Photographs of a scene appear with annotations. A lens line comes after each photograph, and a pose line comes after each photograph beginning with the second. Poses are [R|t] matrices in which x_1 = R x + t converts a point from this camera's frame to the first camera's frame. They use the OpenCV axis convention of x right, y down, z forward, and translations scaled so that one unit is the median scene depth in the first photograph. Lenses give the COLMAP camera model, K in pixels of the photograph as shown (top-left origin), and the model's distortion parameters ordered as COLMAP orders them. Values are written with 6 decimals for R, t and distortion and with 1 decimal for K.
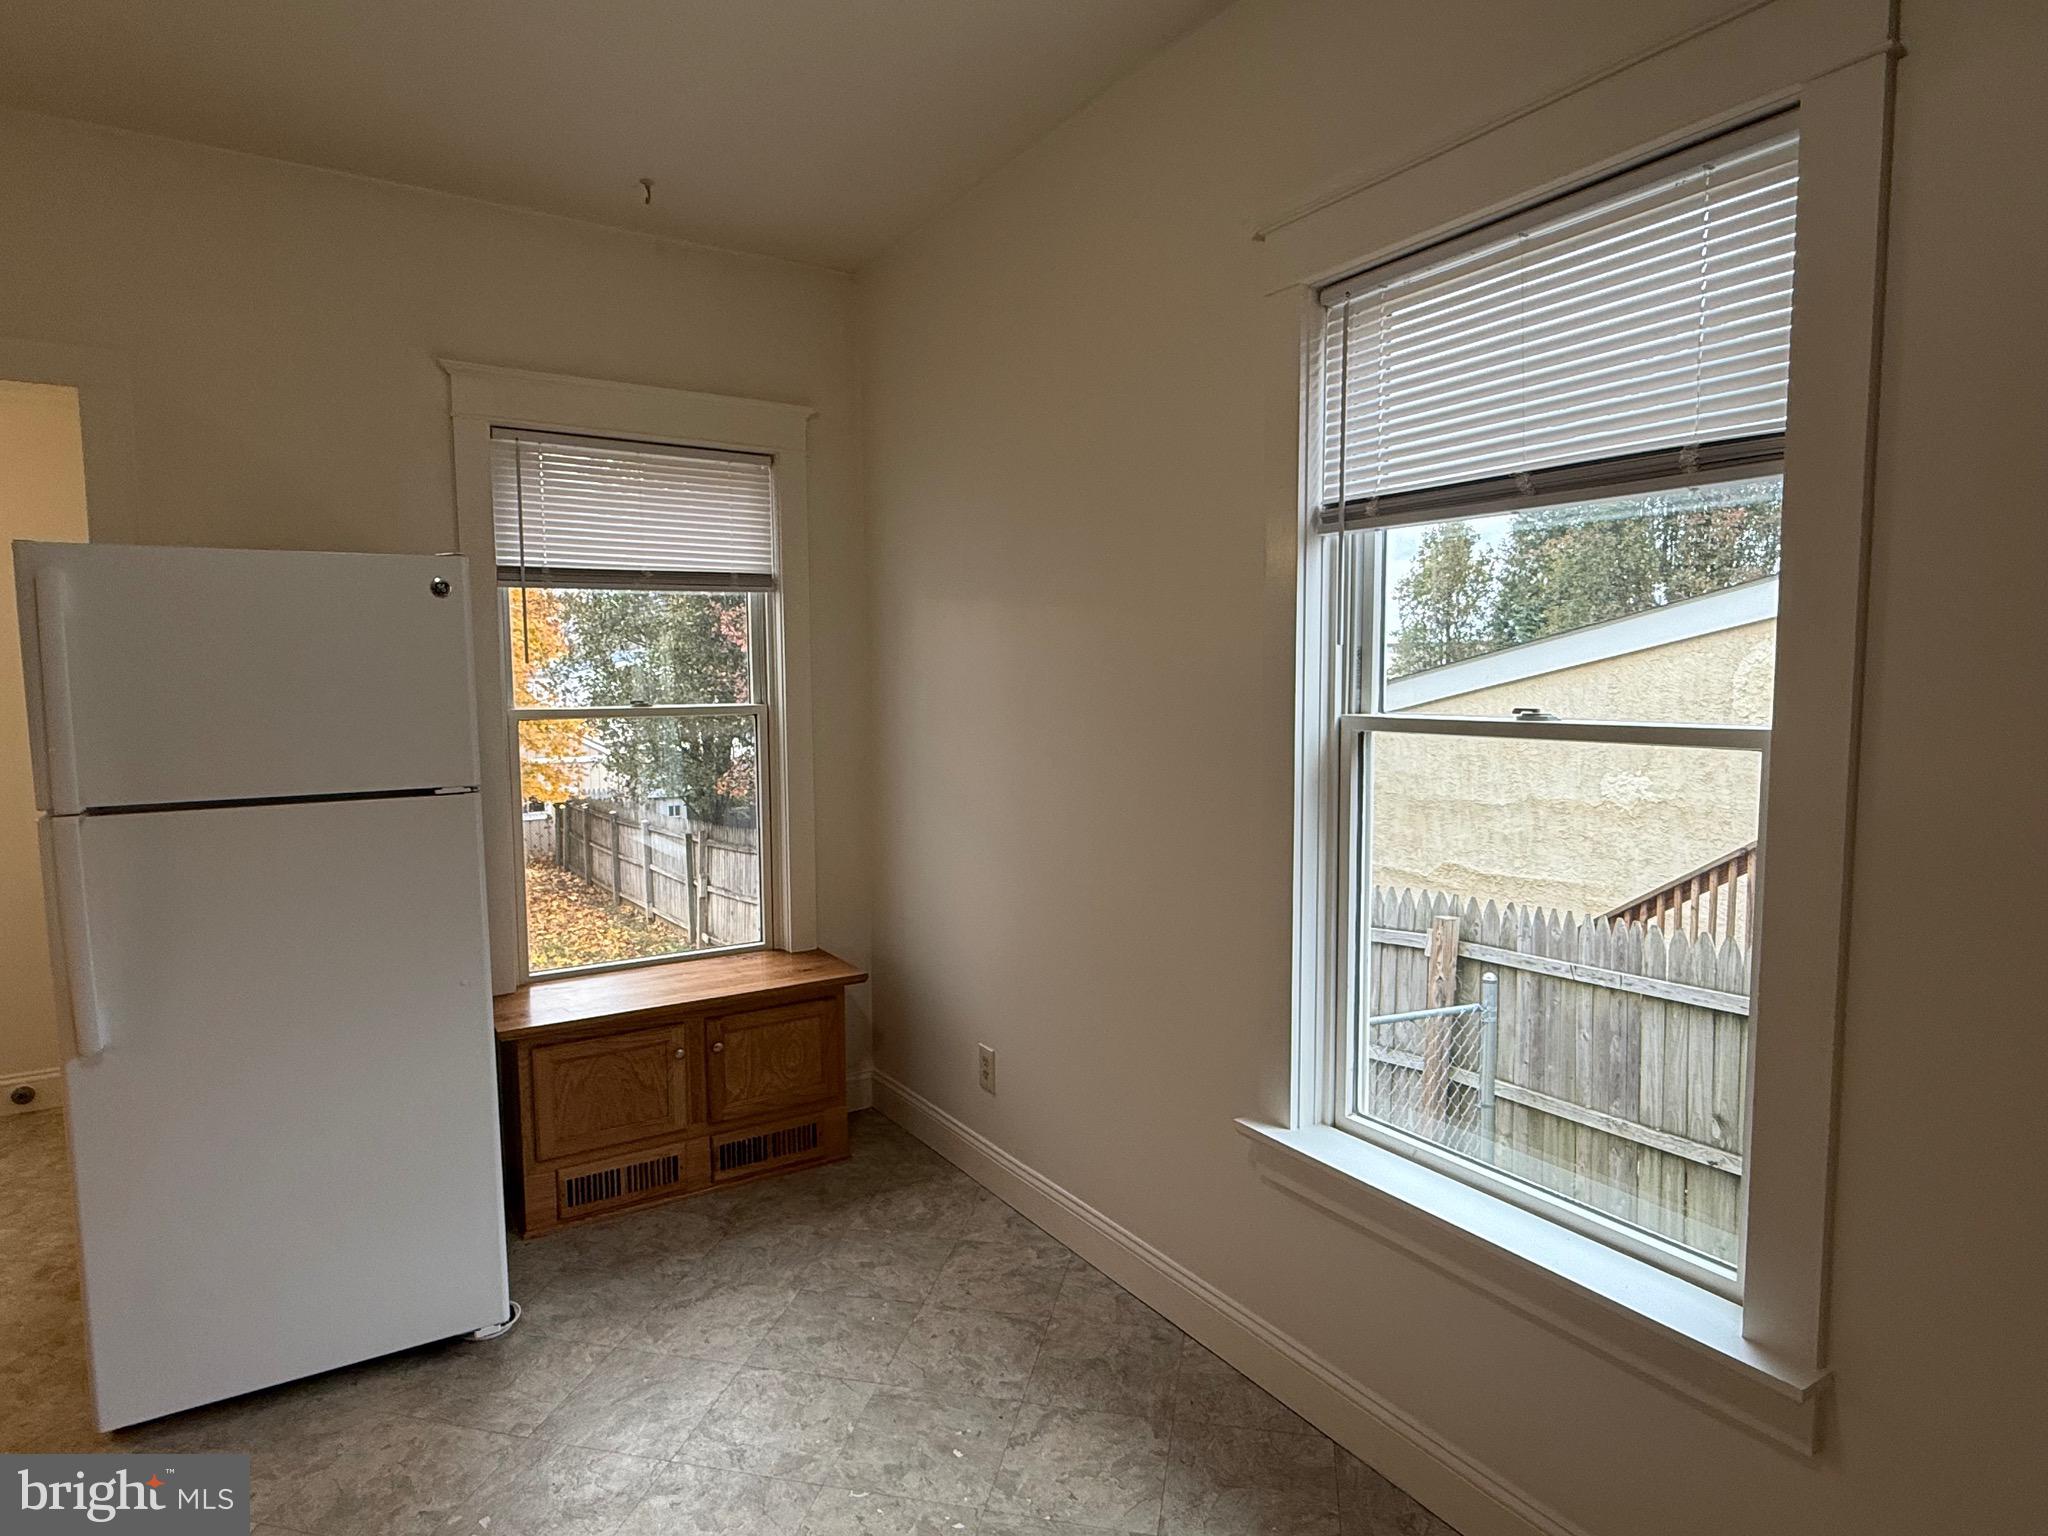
lens RADIAL K [[1157.9, 0, 1016.0], [0, 1157.9, 769.4], [0, 0, 1]] dist [0.005040, 0.002164]
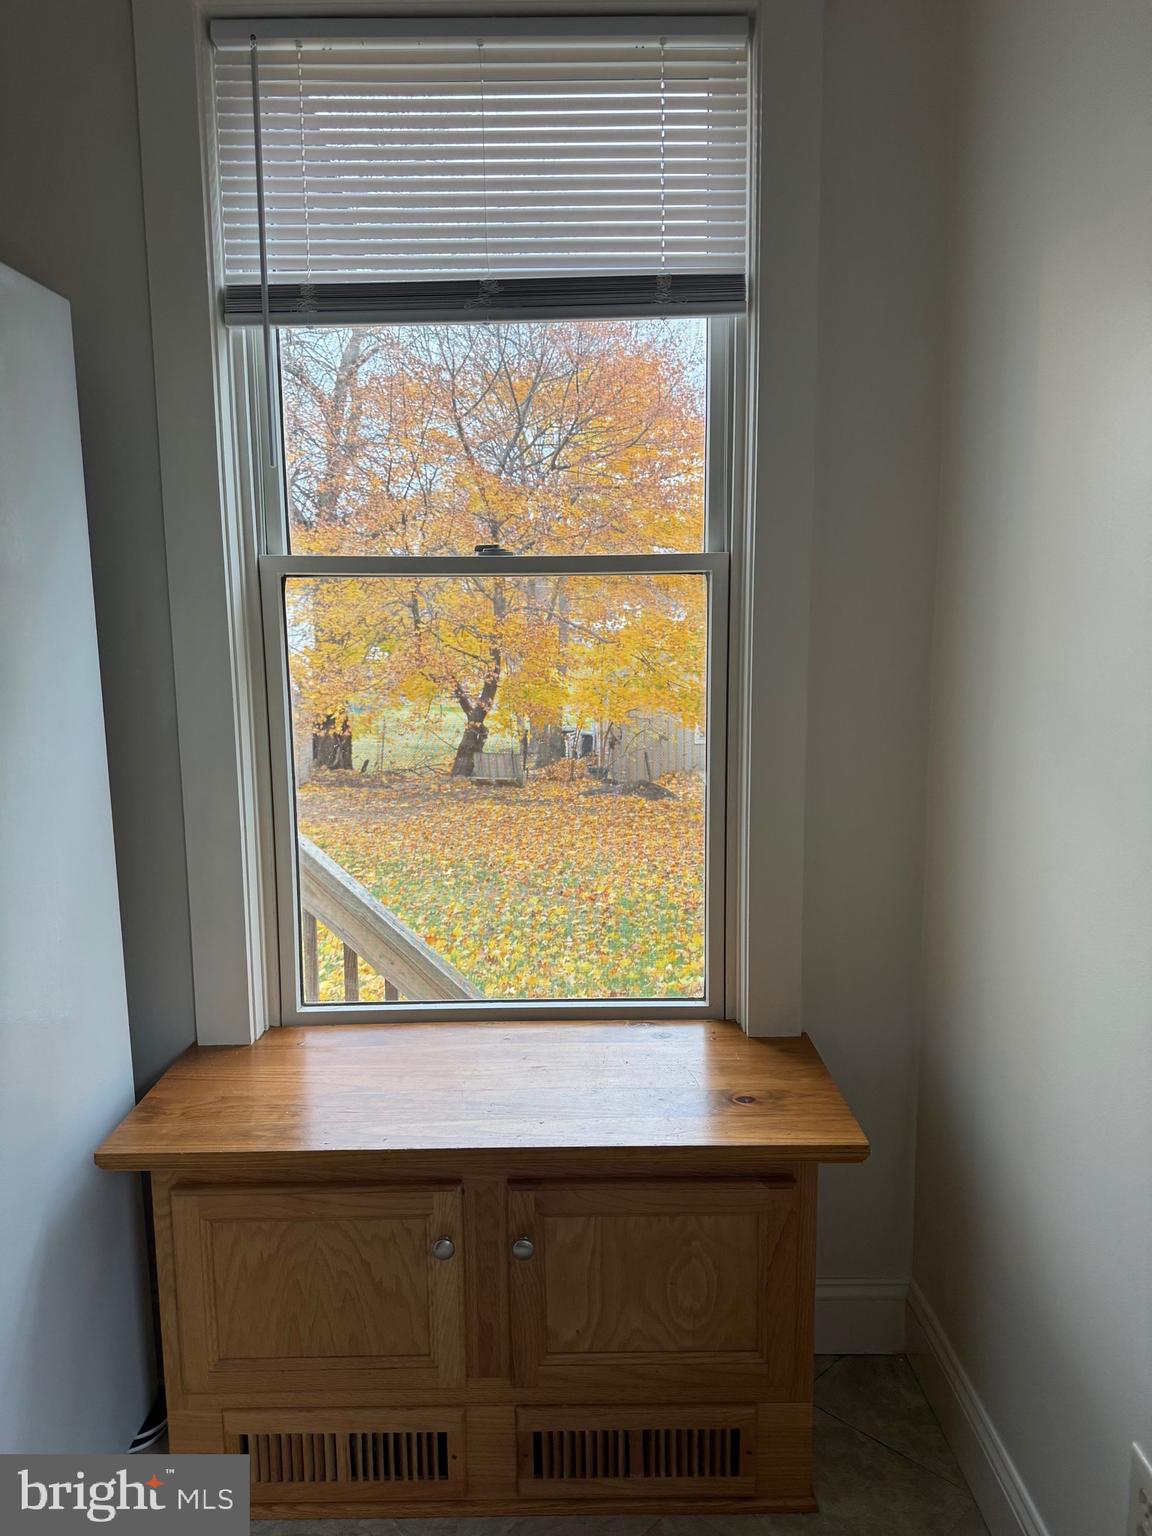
lens RADIAL K [[1039.4, 0, 570.9], [0, 1039.4, 768.1], [0, 0, 1]] dist [0.018311, -0.004174]
pose [[0.845410, 0.074003, -0.528967, -0.026134], [-0.041342, 0.996450, 0.073330, 0.009035], [0.532516, -0.040125, 0.845469, 0.647627]]
